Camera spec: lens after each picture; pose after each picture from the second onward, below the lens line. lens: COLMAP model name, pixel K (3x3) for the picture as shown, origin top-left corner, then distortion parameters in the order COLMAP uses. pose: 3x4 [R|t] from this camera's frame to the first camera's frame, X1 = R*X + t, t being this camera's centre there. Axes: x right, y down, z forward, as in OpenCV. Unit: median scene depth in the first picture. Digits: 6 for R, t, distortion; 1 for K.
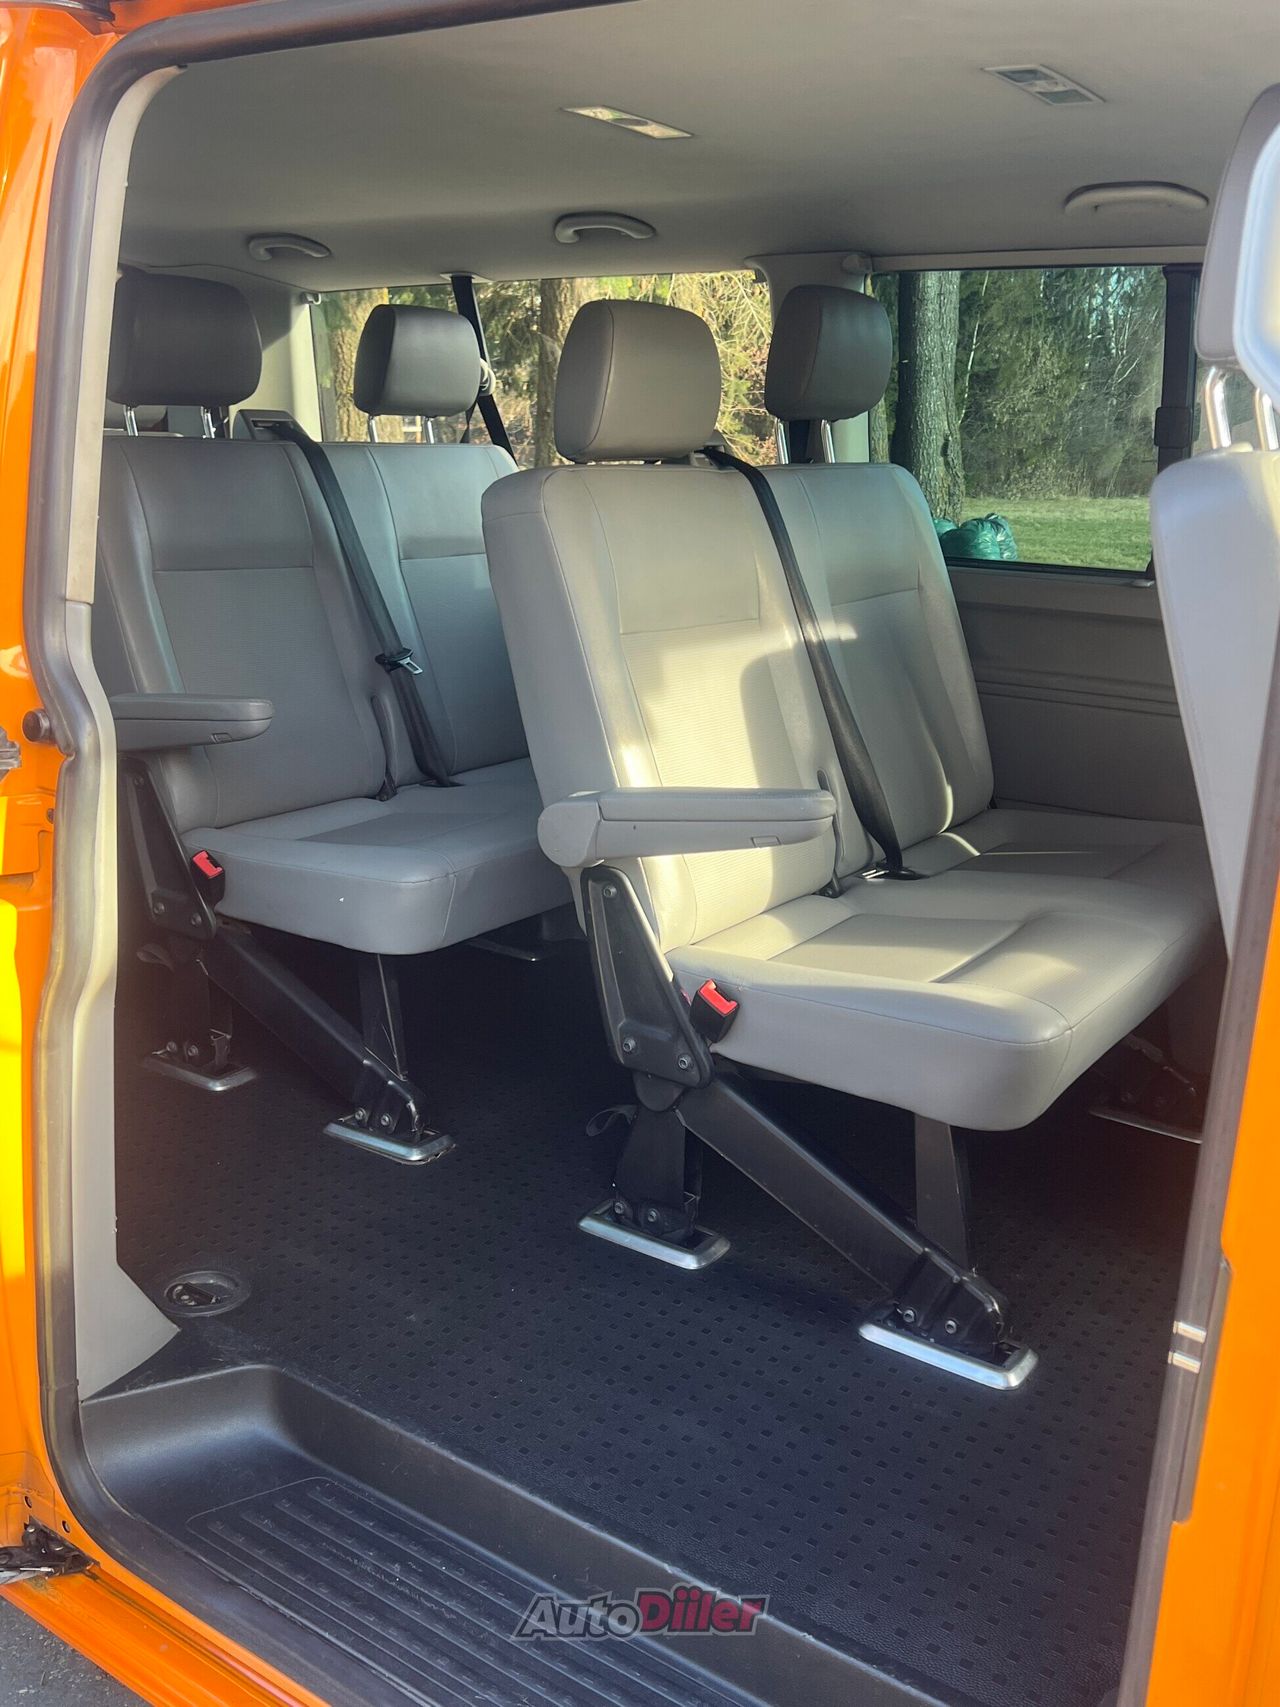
lens RADIAL K [[1563.5, 0, 640.0], [0, 1563.5, 853.5], [0, 0, 1]] dist [0.287025, -0.946623]
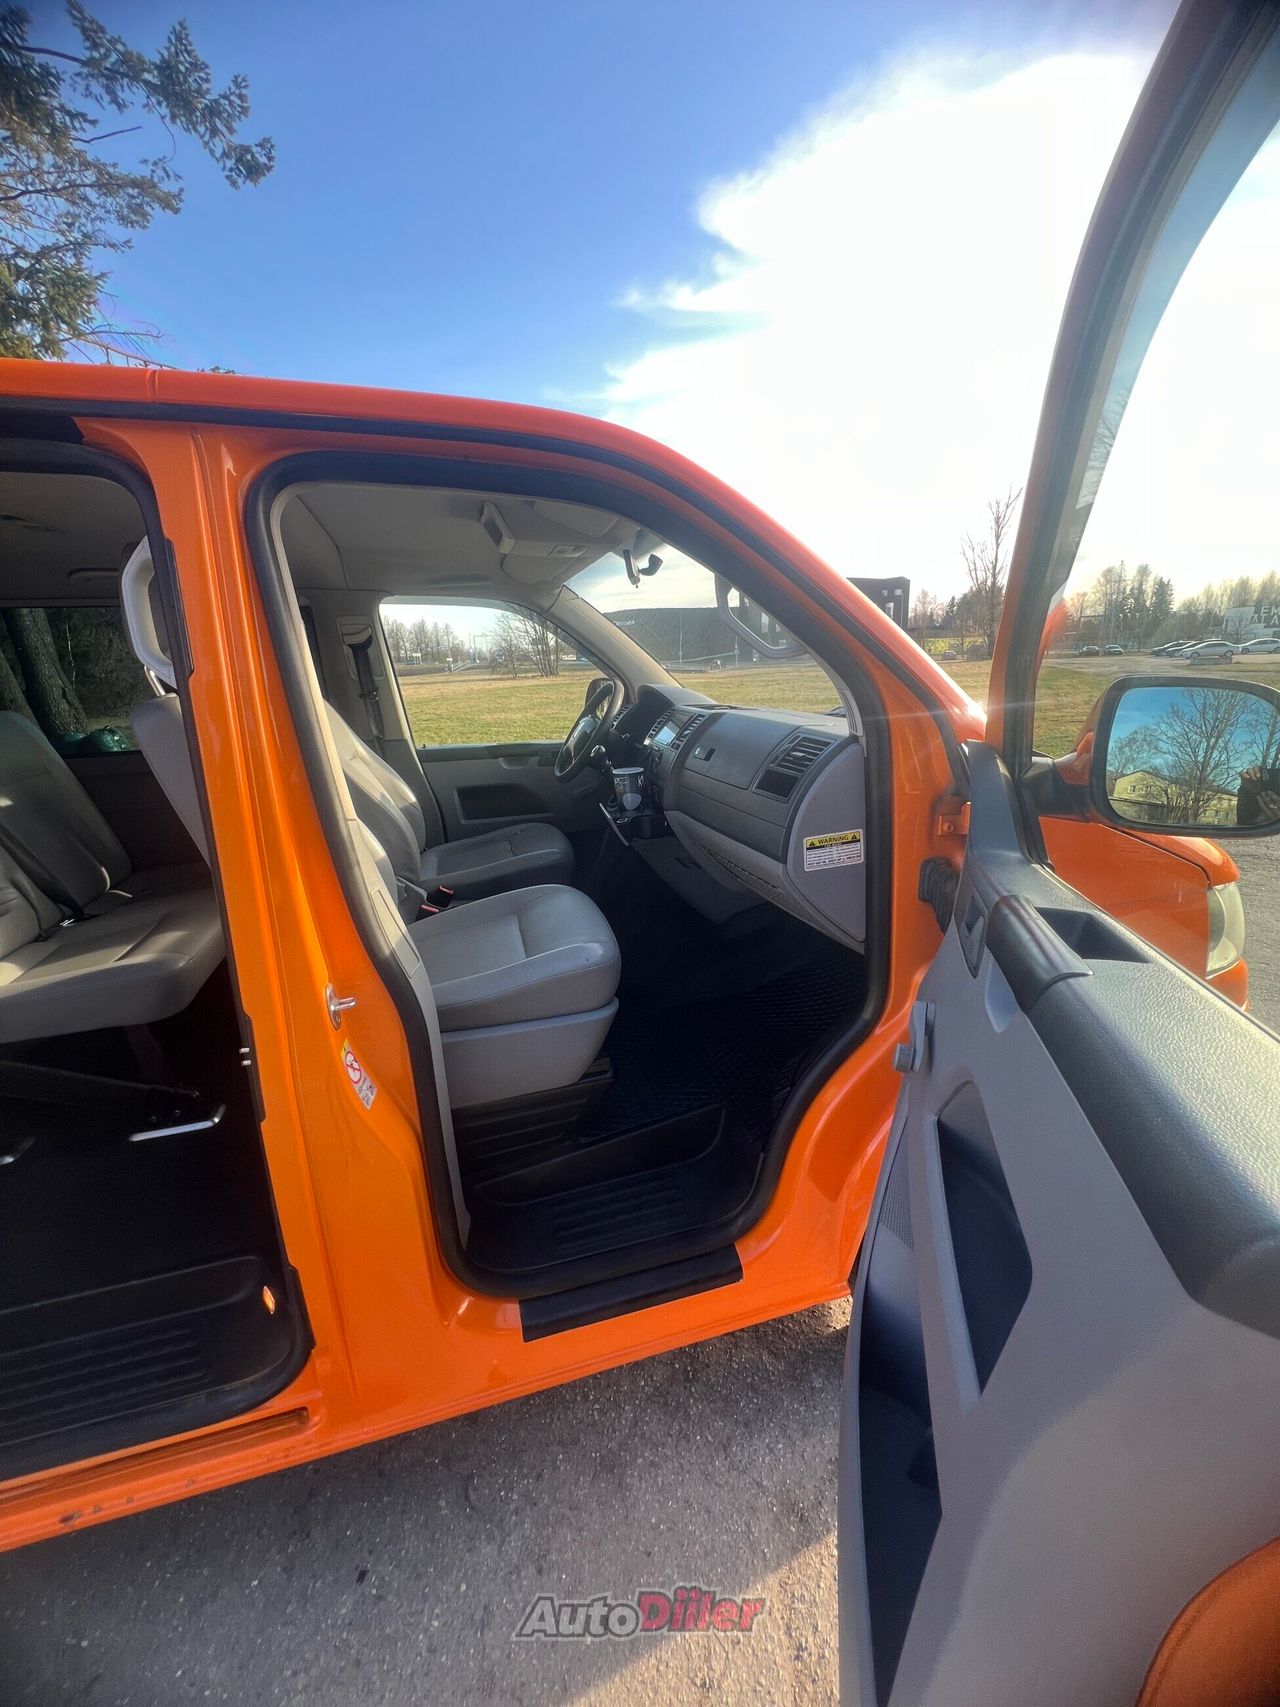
lens RADIAL K [[693.6, 0, 659.7], [0, 693.6, 858.5], [0, 0, 1]] dist [0.011190, -0.000213]
pose [[0.647518, -0.257903, 0.717082, 0.022089], [0.251374, 0.960608, 0.118500, 0.016274], [-0.719397, 0.103525, 0.686841, -0.093130]]
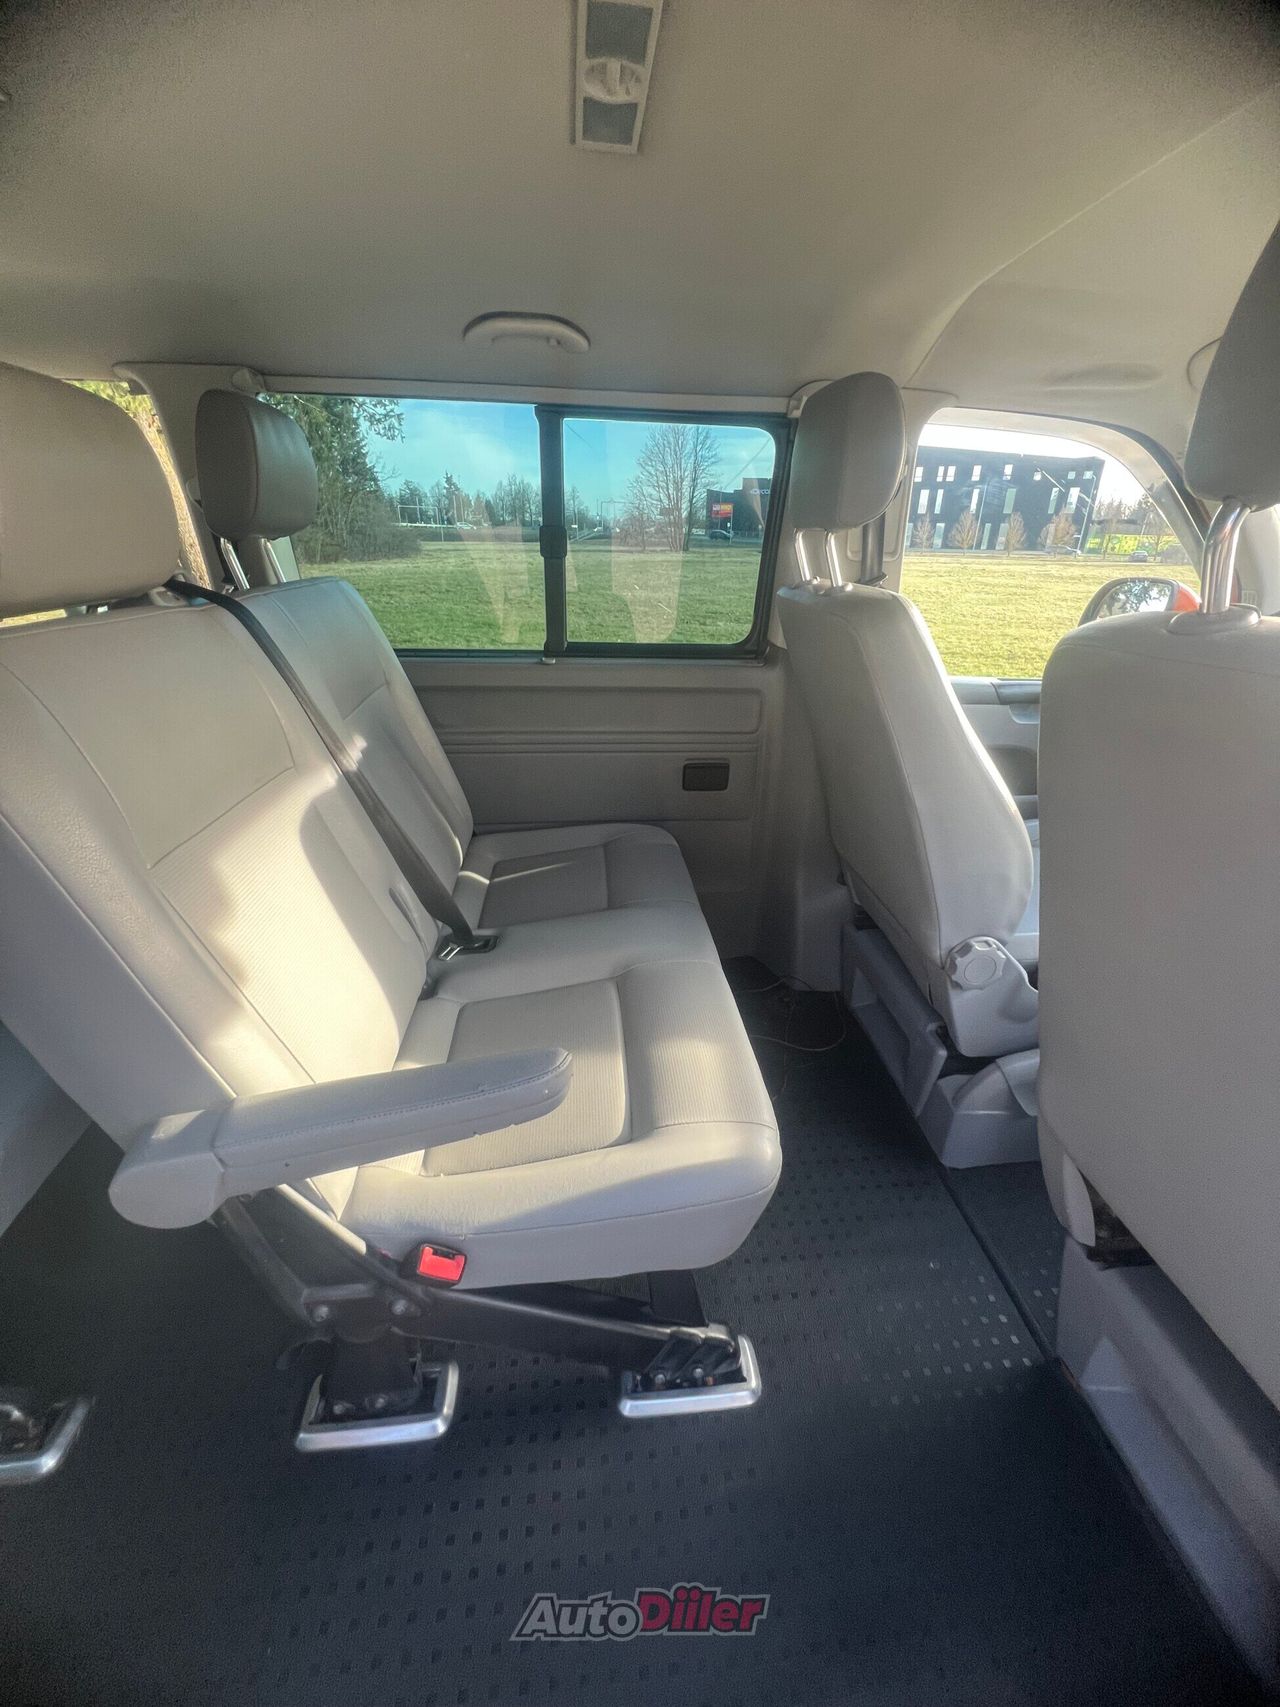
lens RADIAL K [[681.9, 0, 646.0], [0, 681.9, 852.7], [0, 0, 1]] dist [0.001515, -0.002225]
pose [[0.764238, -0.281862, 0.580082, -0.011686], [0.170209, 0.955701, 0.240133, -0.131026], [-0.622069, -0.084783, 0.778358, 0.446472]]
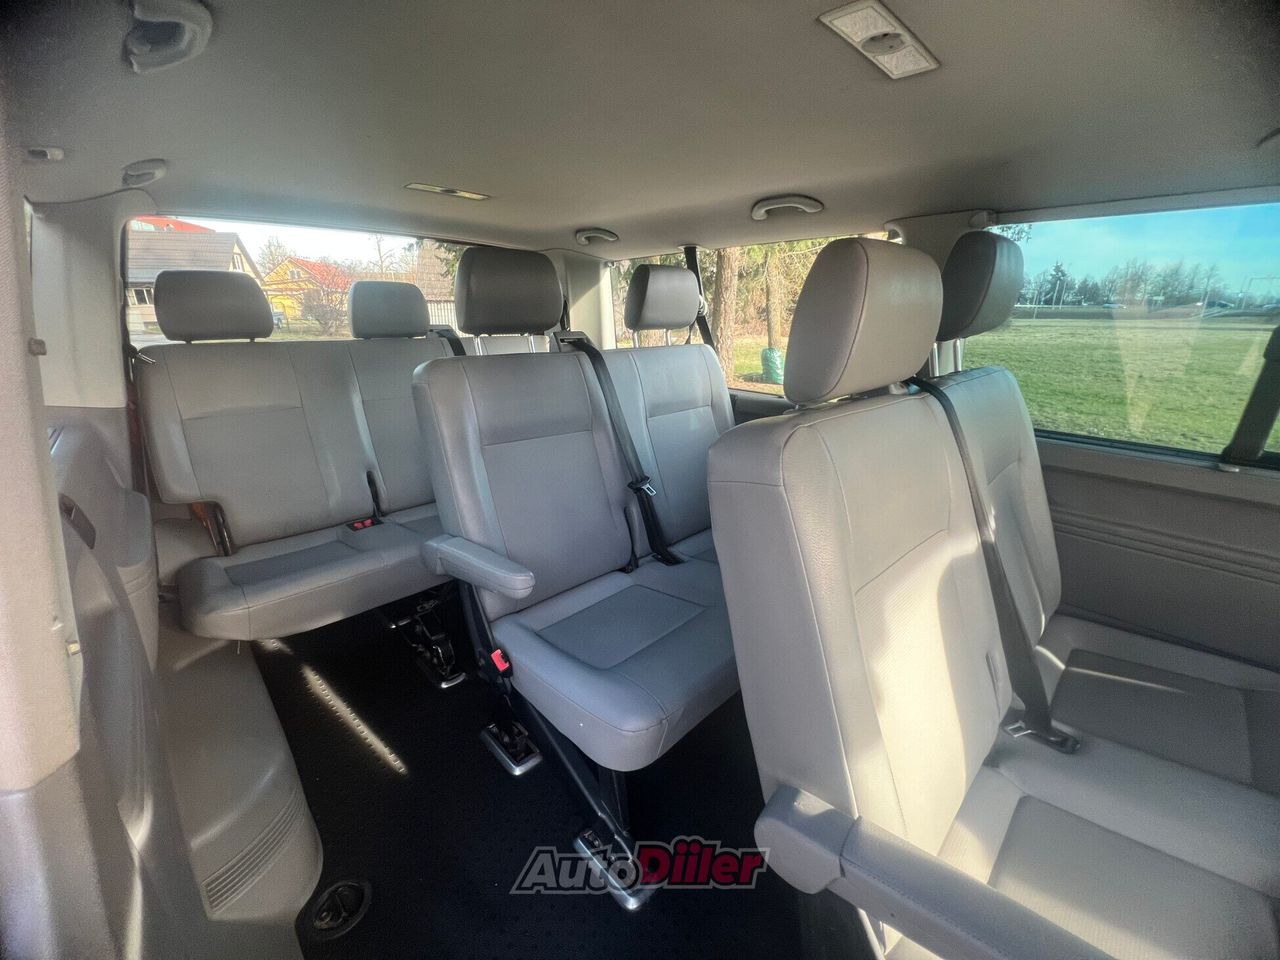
lens RADIAL K [[511.3, 0, 639.2], [0, 511.3, 477.6], [0, 0, 1]] dist [0.001515, -0.002225]
pose [[0.980874, 0.041634, -0.190140, -0.057231], [-0.031794, 0.998007, 0.054512, -0.159888], [0.192031, -0.047424, 0.980242, 0.493166]]
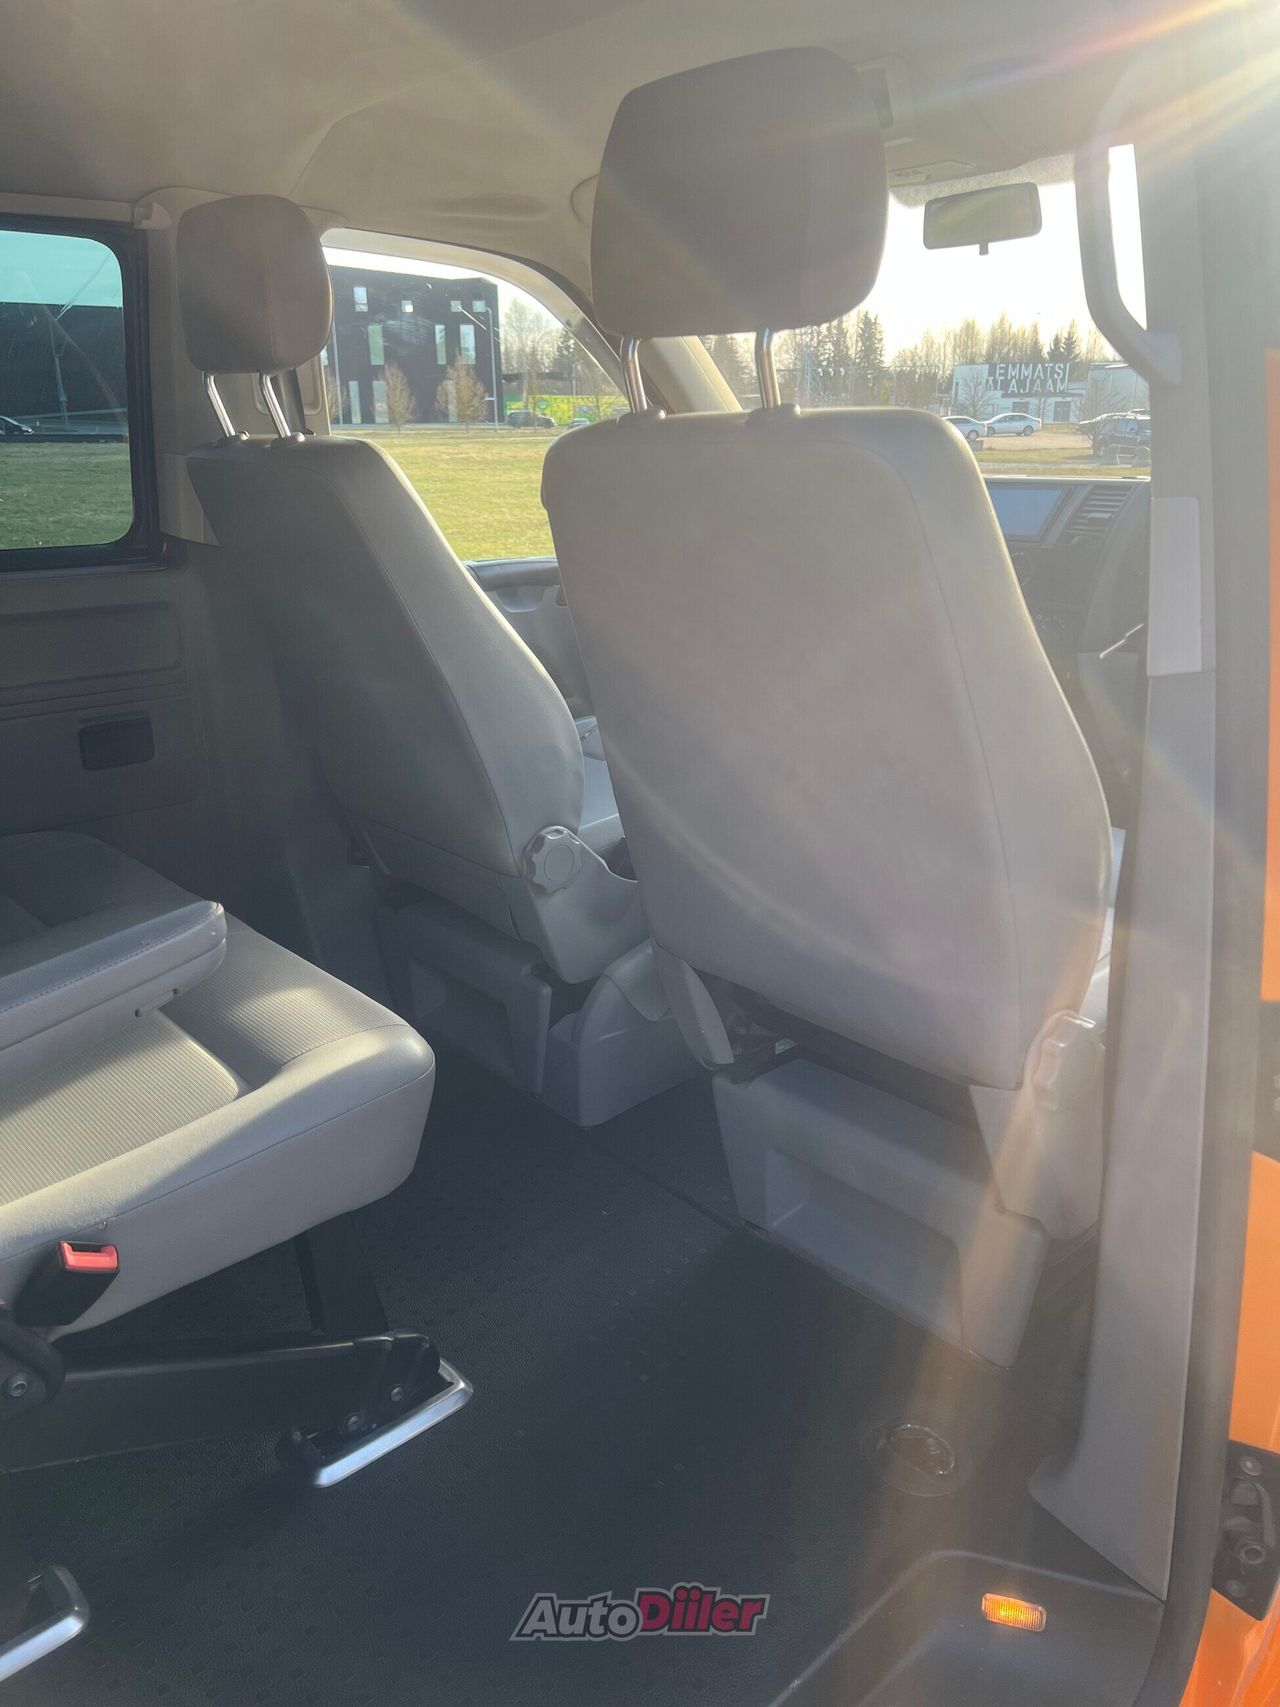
lens RADIAL K [[1304.1, 0, 646.0], [0, 1304.1, 849.1], [0, 0, 1]] dist [0.051739, -0.050576]
pose [[0.233151, -0.333551, 0.913446, -0.240567], [0.270032, 0.924599, 0.268700, -0.106318], [-0.934197, 0.184012, 0.305641, 0.386315]]
